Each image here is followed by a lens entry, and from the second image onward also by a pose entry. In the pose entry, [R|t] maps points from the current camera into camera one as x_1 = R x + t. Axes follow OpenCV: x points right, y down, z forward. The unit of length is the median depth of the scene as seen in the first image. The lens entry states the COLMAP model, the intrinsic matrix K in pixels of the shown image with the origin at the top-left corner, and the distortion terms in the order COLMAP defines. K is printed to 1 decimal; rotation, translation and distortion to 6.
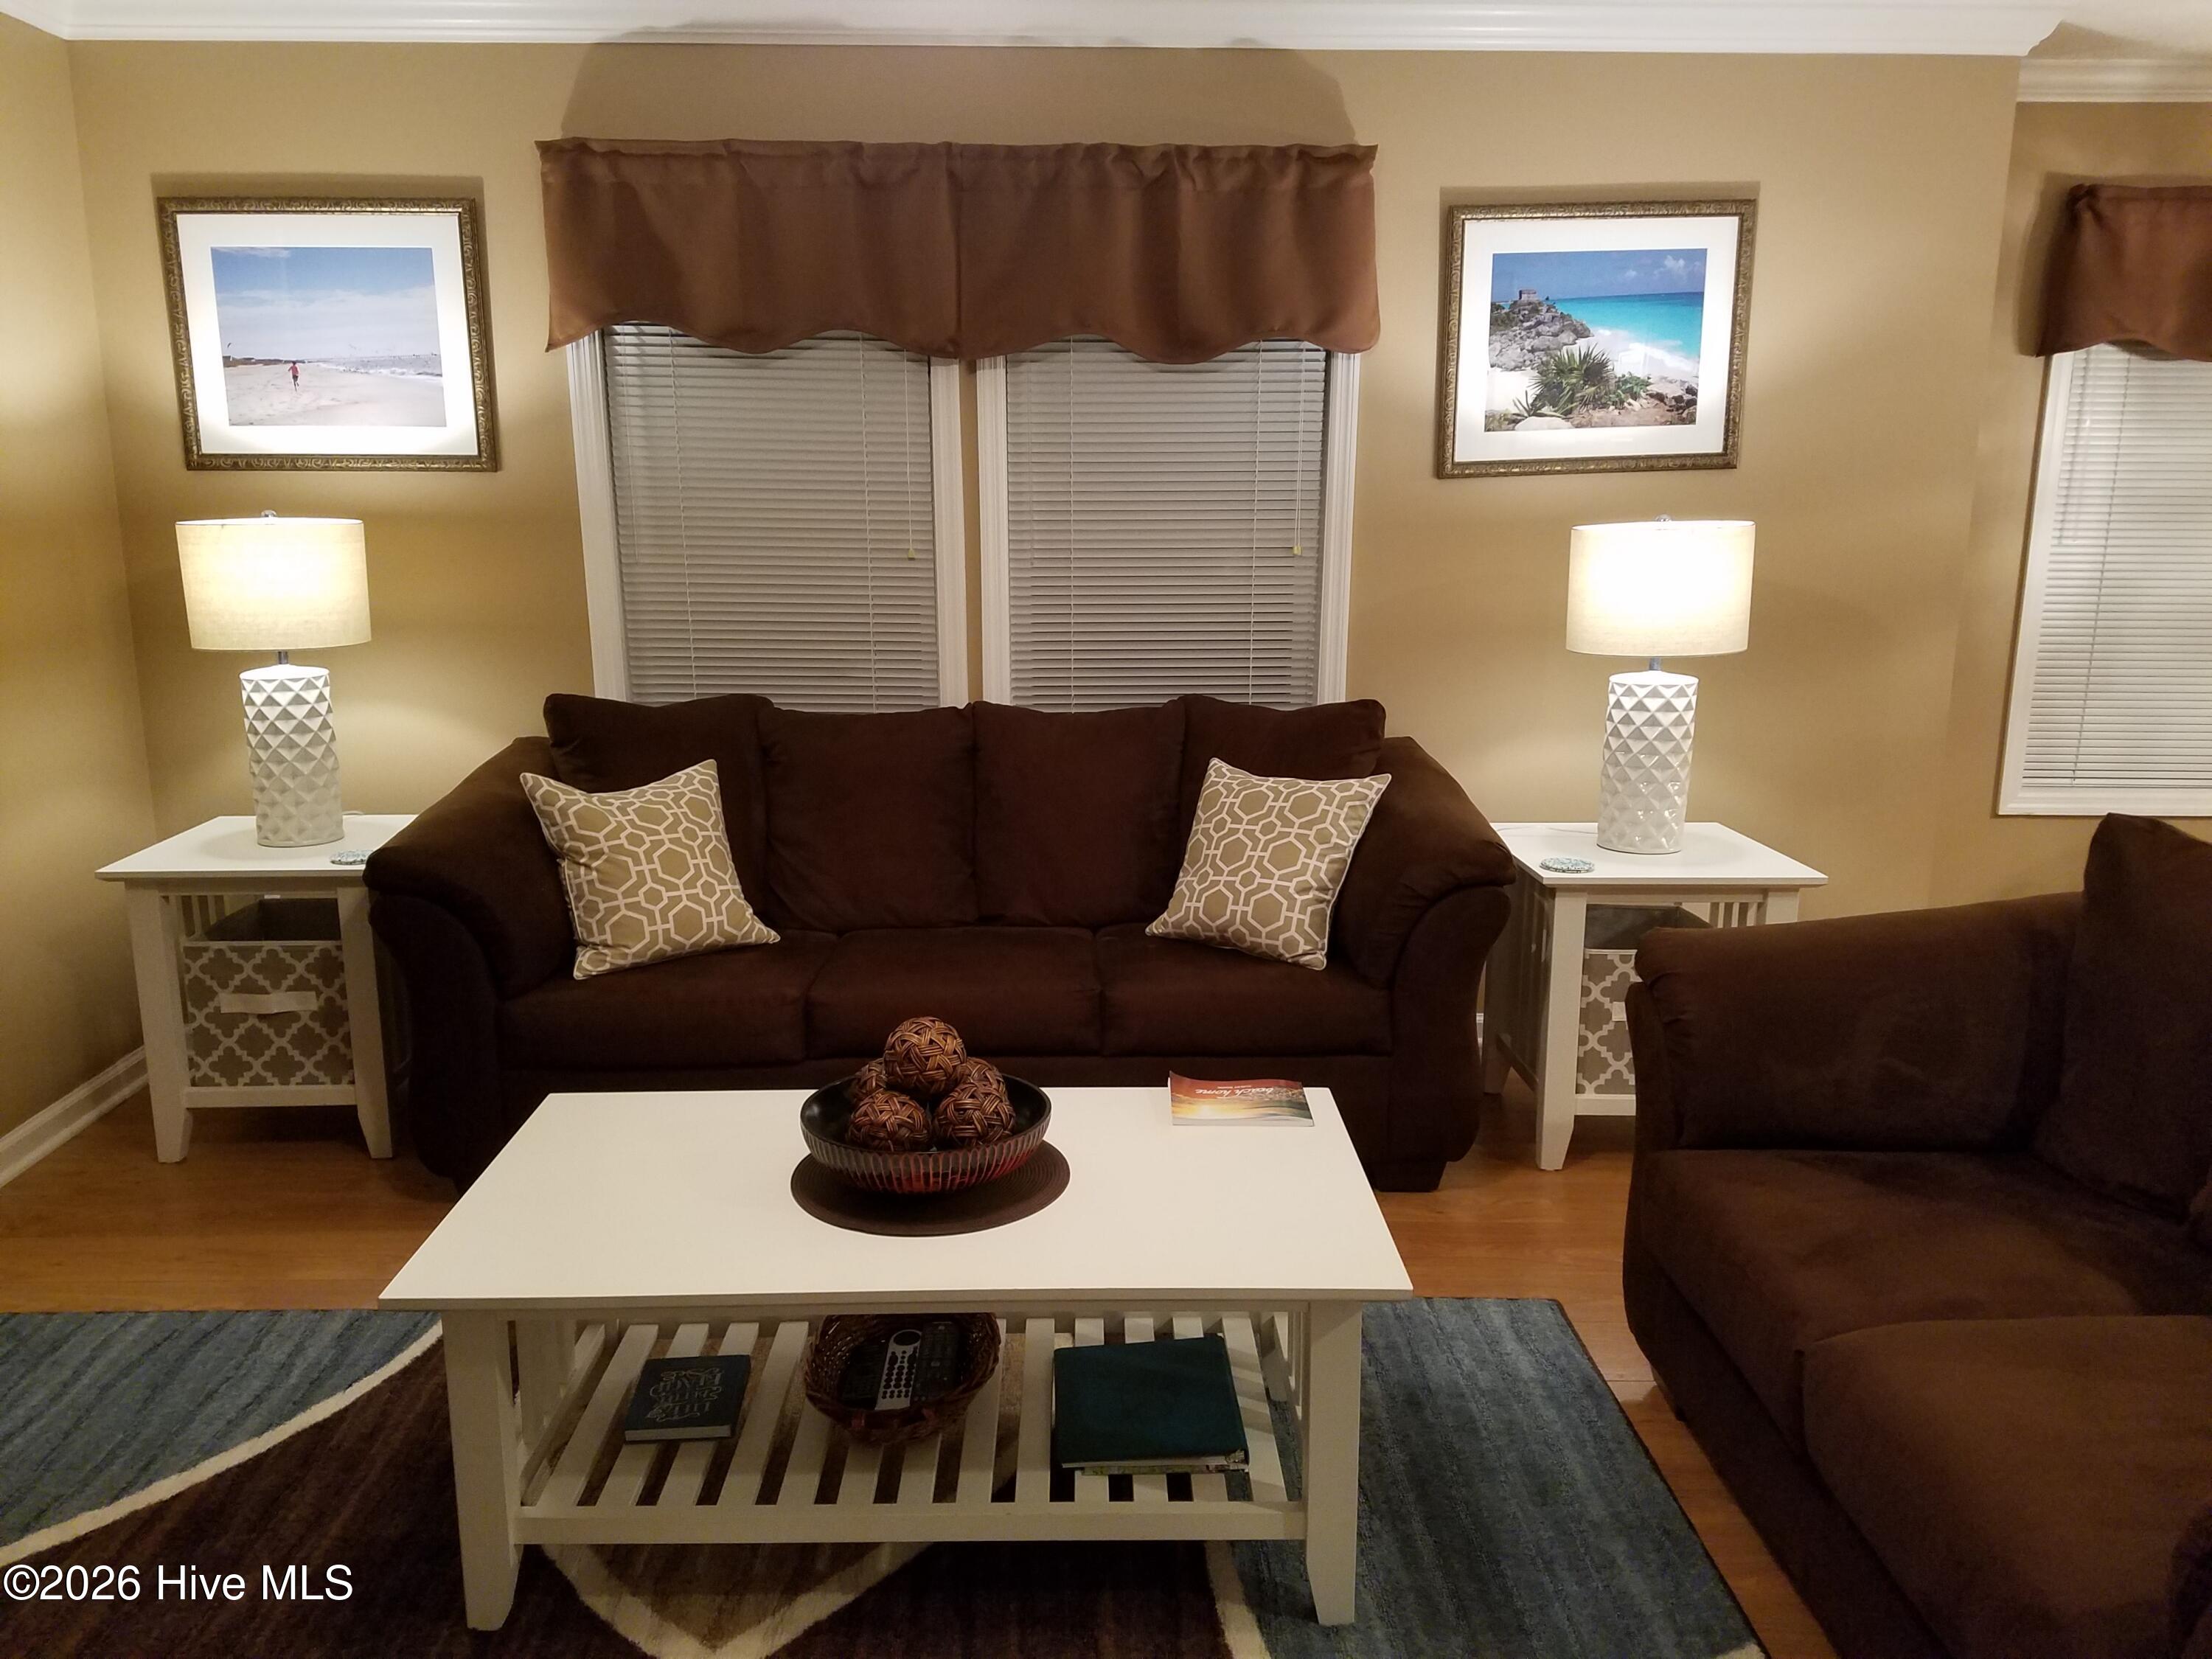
lens RADIAL K [[1684.1, 0, 1106.0], [0, 1684.1, 829.5], [0, 0, 1]] dist [0.113835, -0.149148]
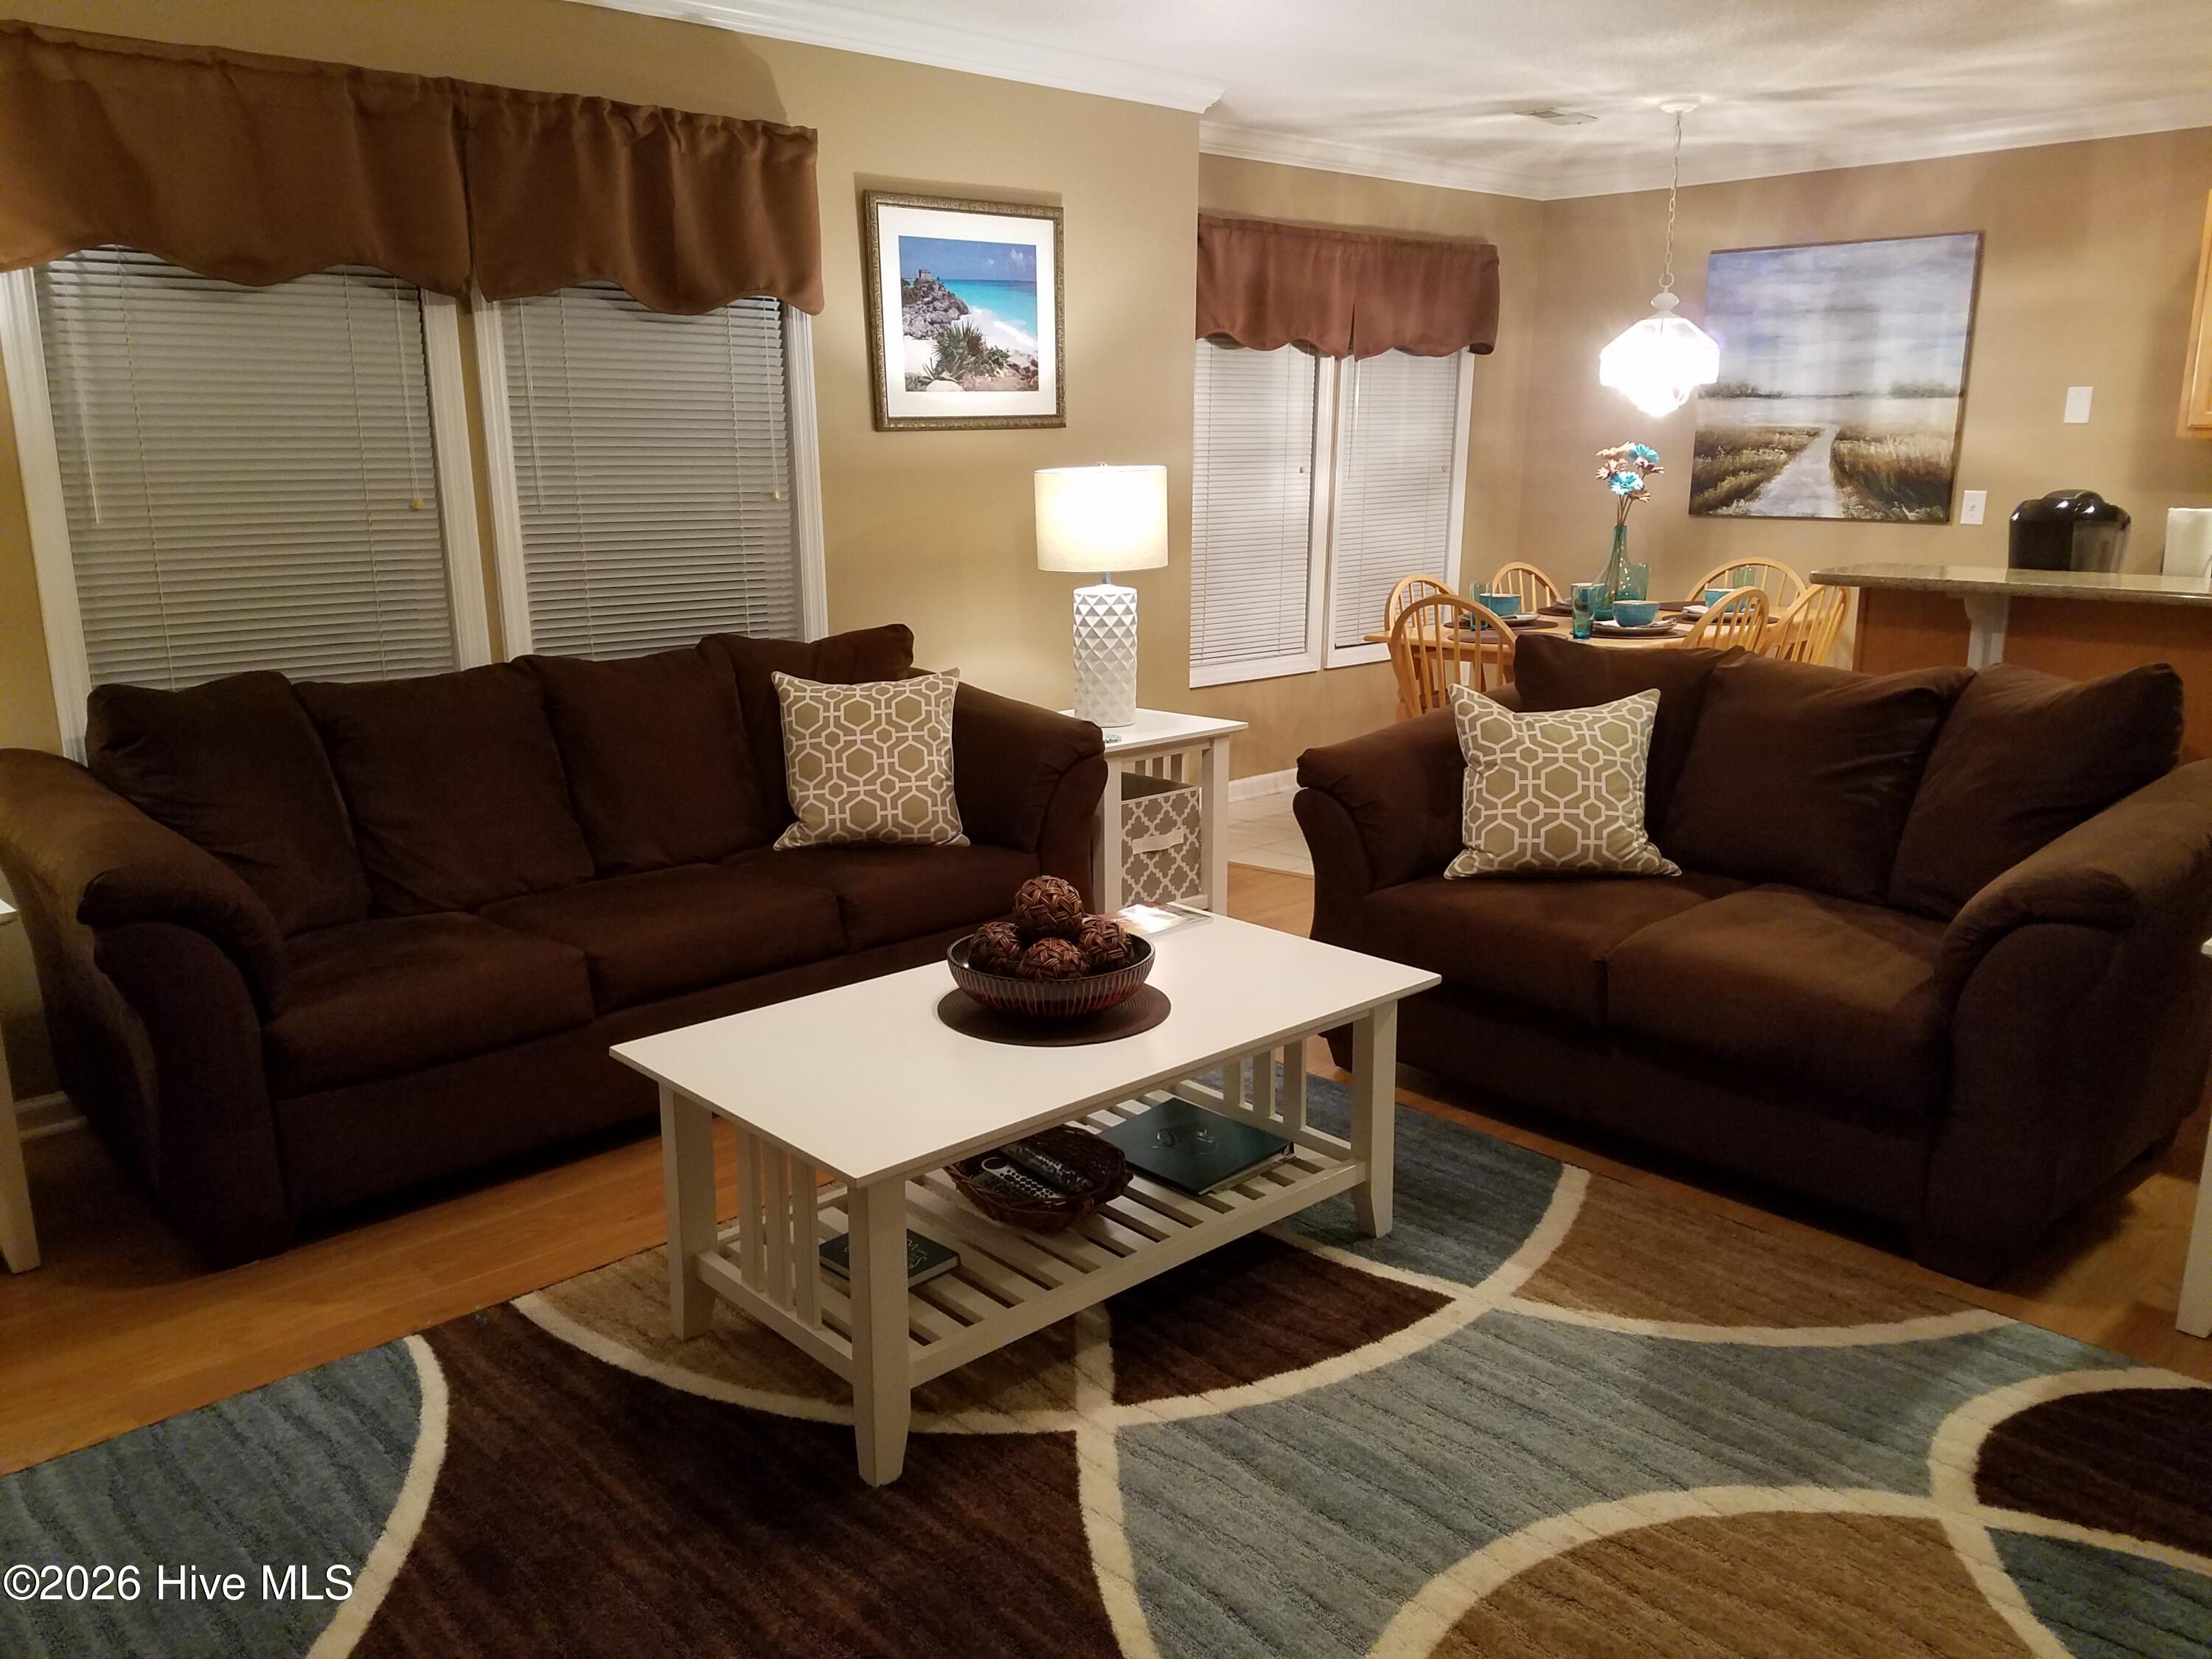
lens RADIAL K [[1716.2, 0, 1106.0], [0, 1716.2, 829.5], [0, 0, 1]] dist [0.208587, -0.343841]
pose [[0.739690, -0.152311, 0.655484, -0.518309], [0.141210, 0.987494, 0.070109, -0.002061], [-0.657965, 0.040702, 0.751947, 0.027421]]
